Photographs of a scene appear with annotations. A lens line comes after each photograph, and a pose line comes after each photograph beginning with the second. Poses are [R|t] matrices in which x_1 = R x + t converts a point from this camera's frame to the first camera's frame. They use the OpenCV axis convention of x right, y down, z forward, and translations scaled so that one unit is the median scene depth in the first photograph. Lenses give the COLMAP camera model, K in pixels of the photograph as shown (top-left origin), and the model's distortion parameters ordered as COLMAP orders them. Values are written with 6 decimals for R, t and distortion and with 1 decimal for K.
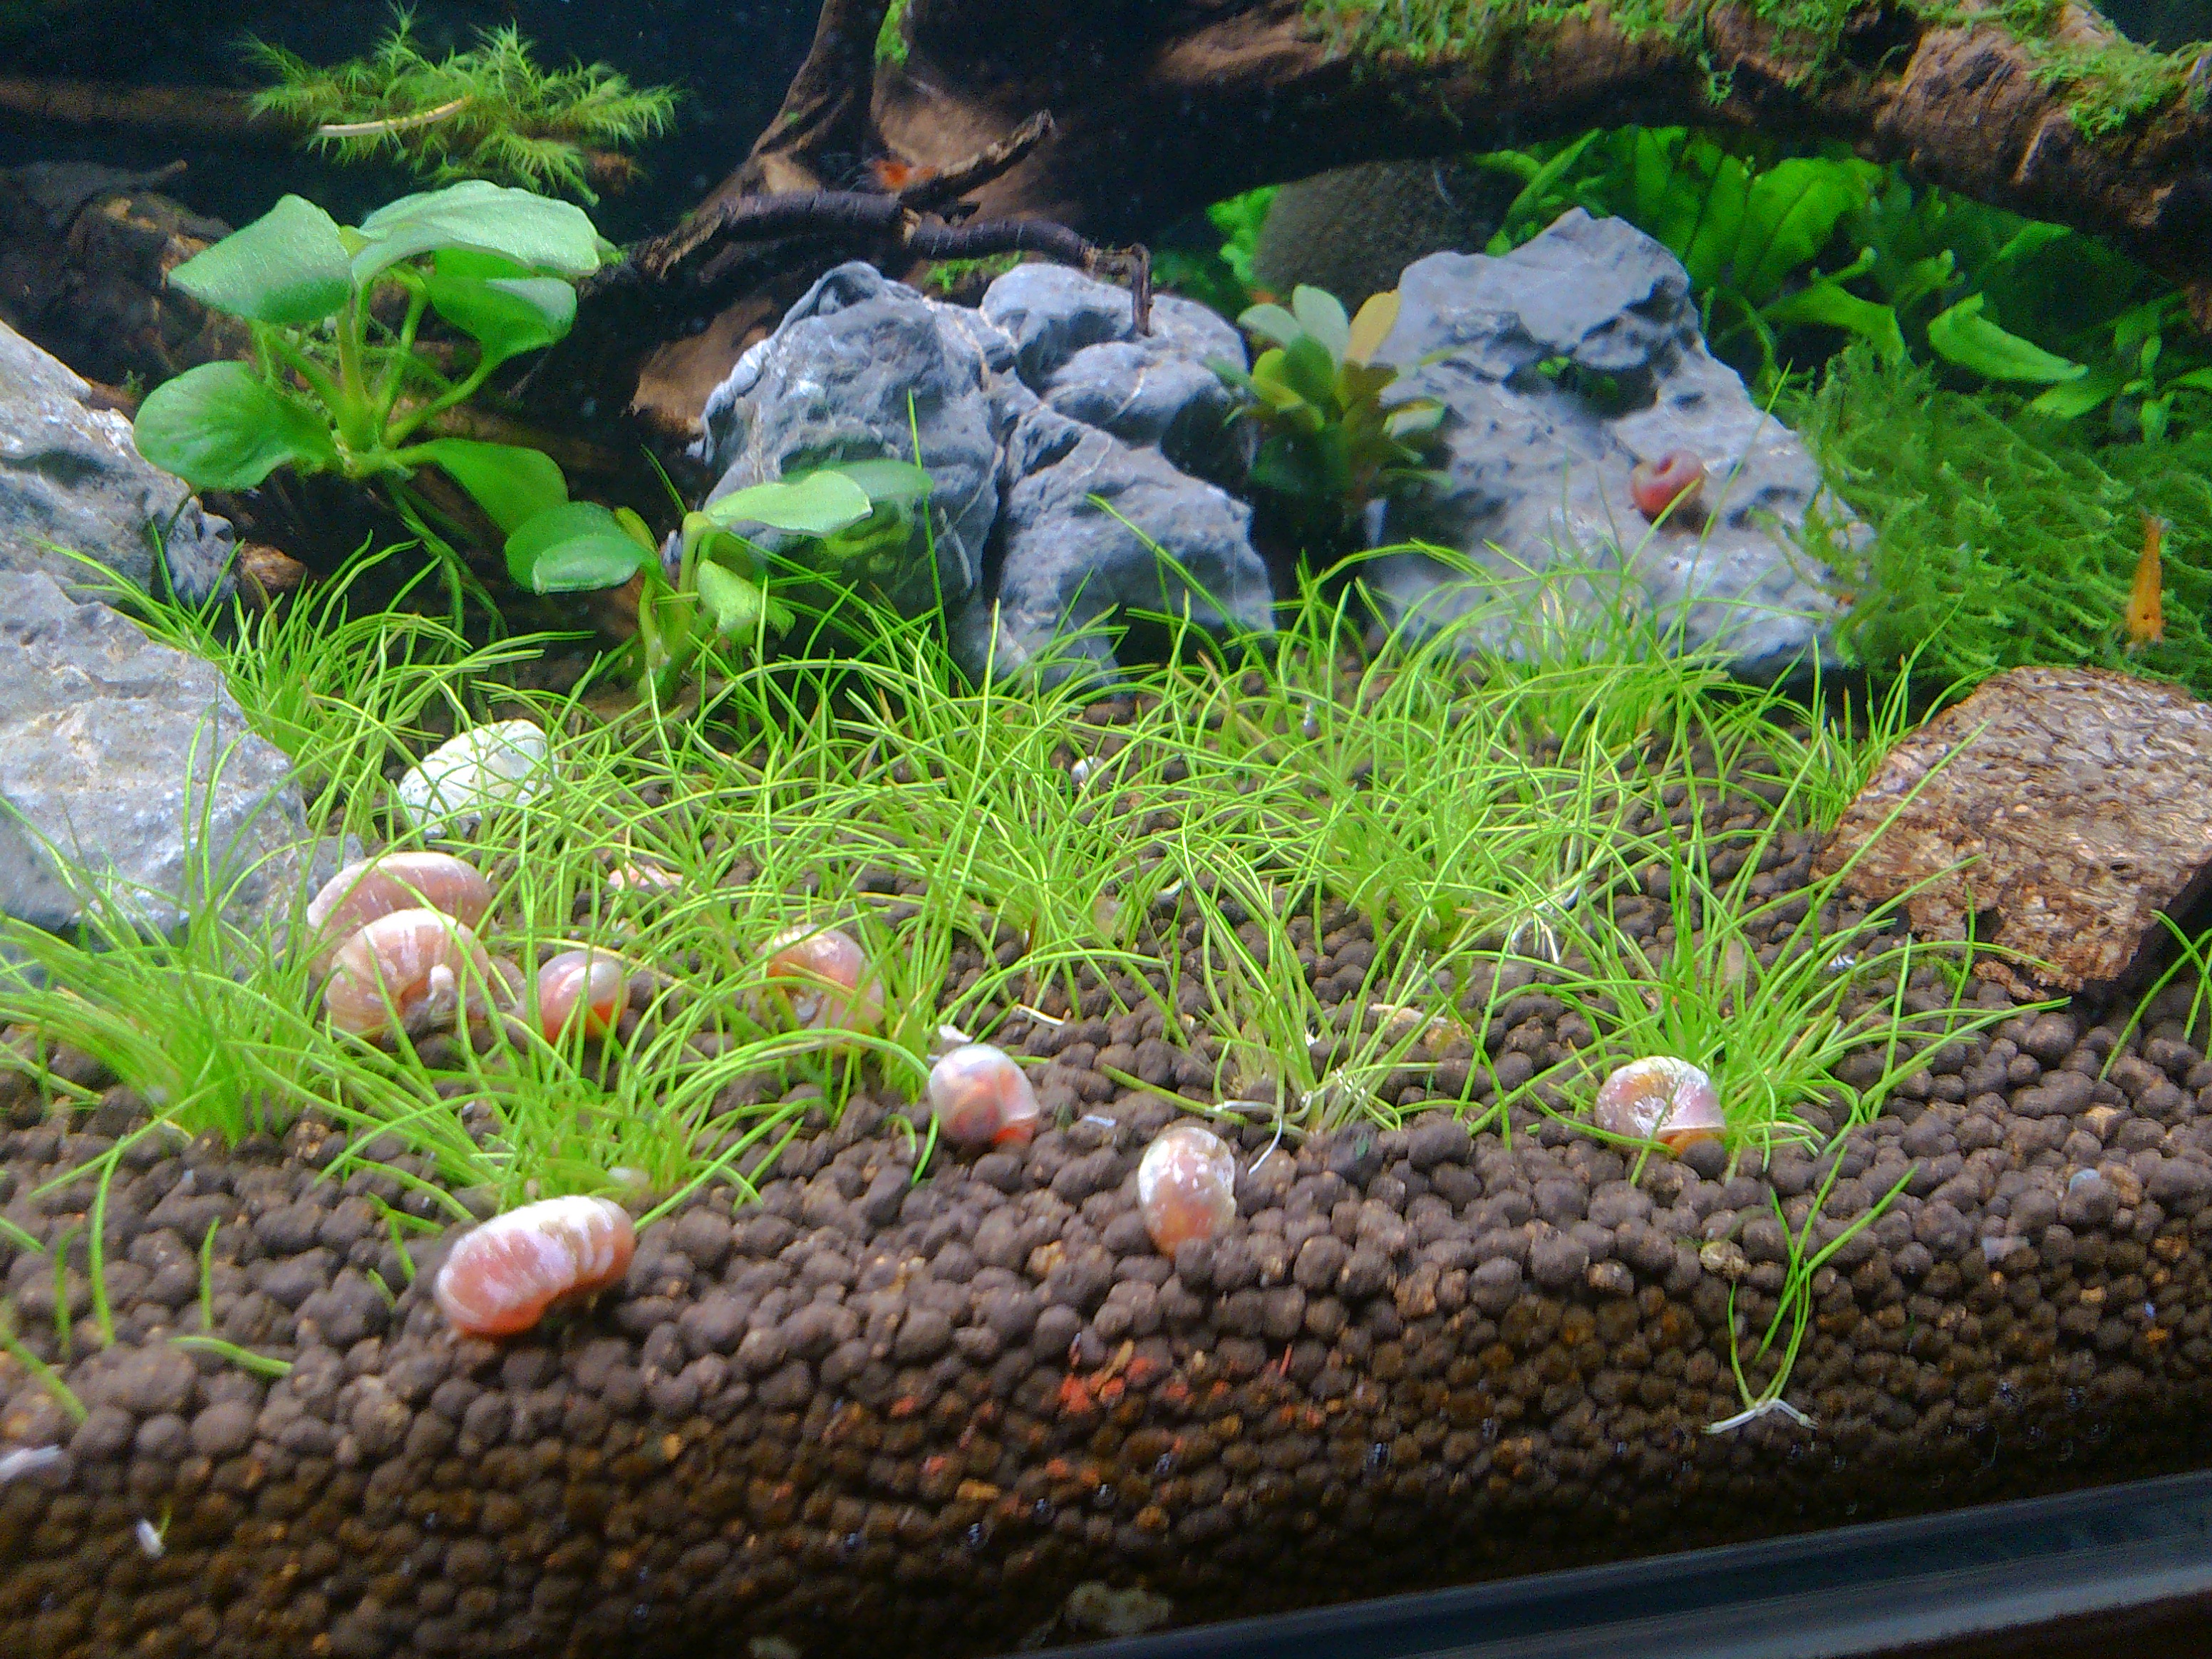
lens RADIAL K [[1818.6, 0, 1106.0], [0, 1818.6, 829.5], [0, 0, 1]] dist [0.049394, -0.131004]
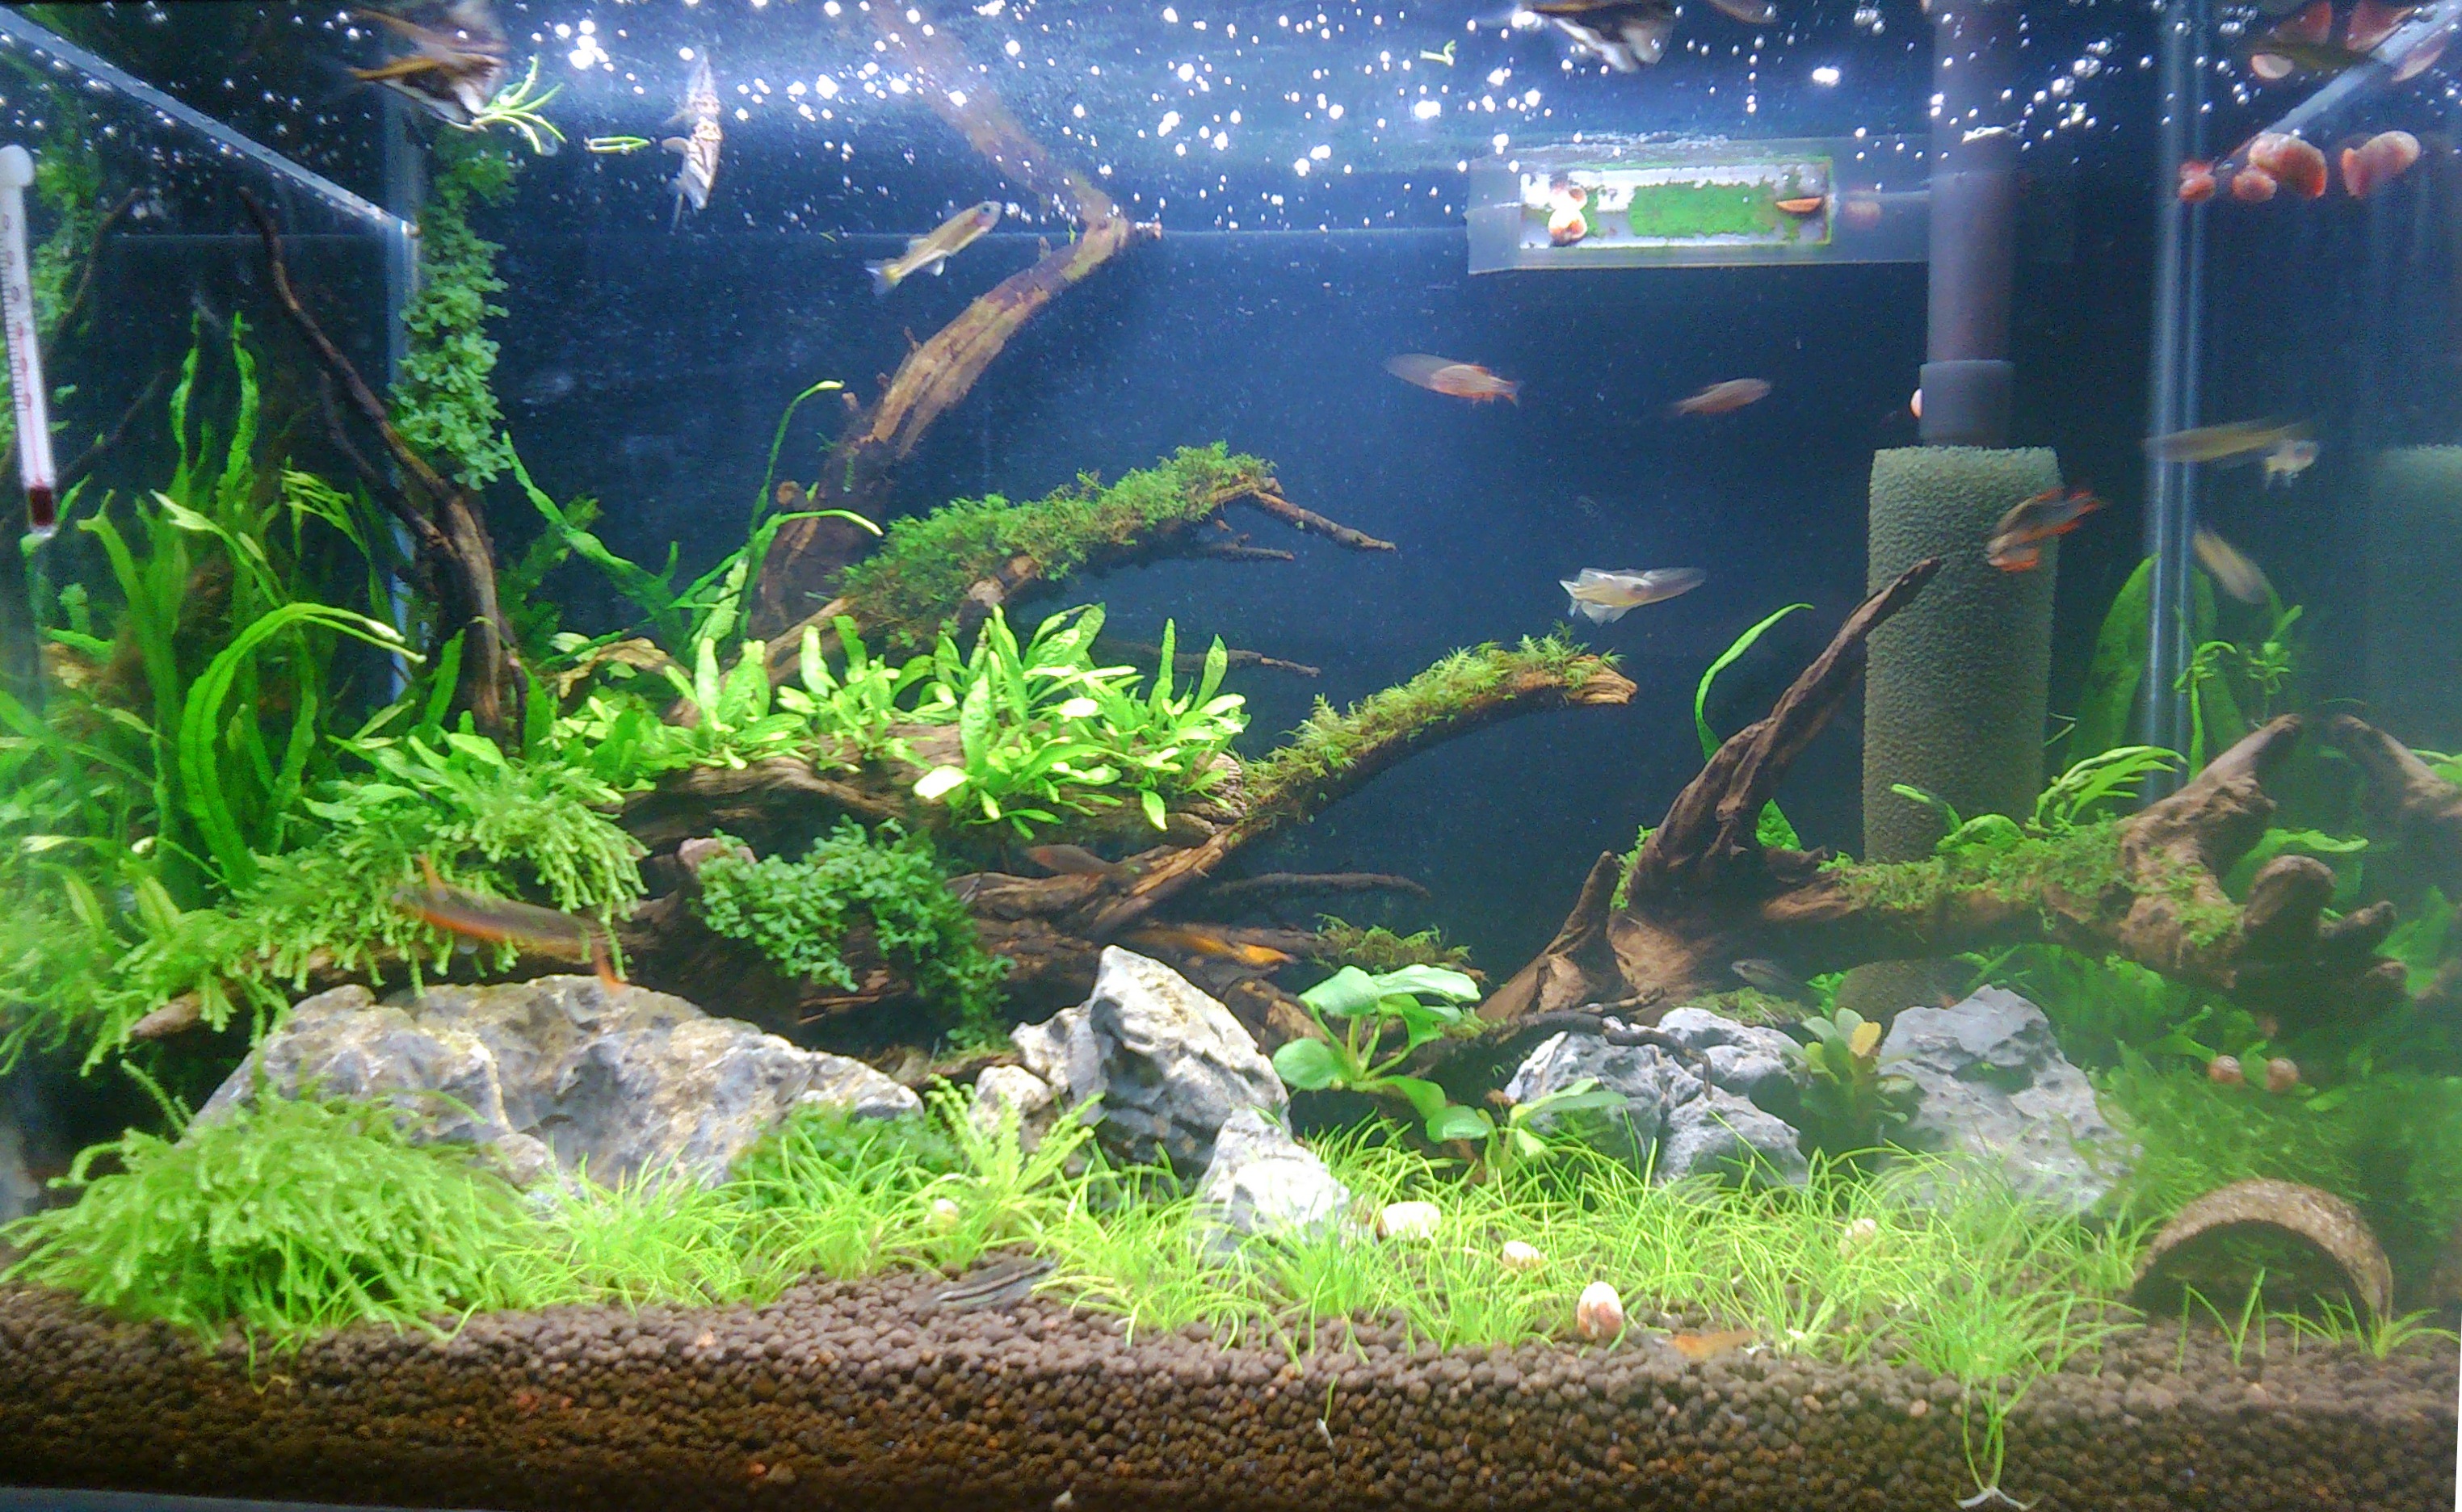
lens RADIAL K [[1760.9, 0, 1231.0], [0, 1760.9, 756.0], [0, 0, 1]] dist [-0.055033, -0.004006]
pose [[0.946861, -0.025056, -0.320665, 0.136172], [-0.120165, 0.897215, -0.424930, 0.384494], [0.298353, 0.440882, 0.846527, -1.074187]]
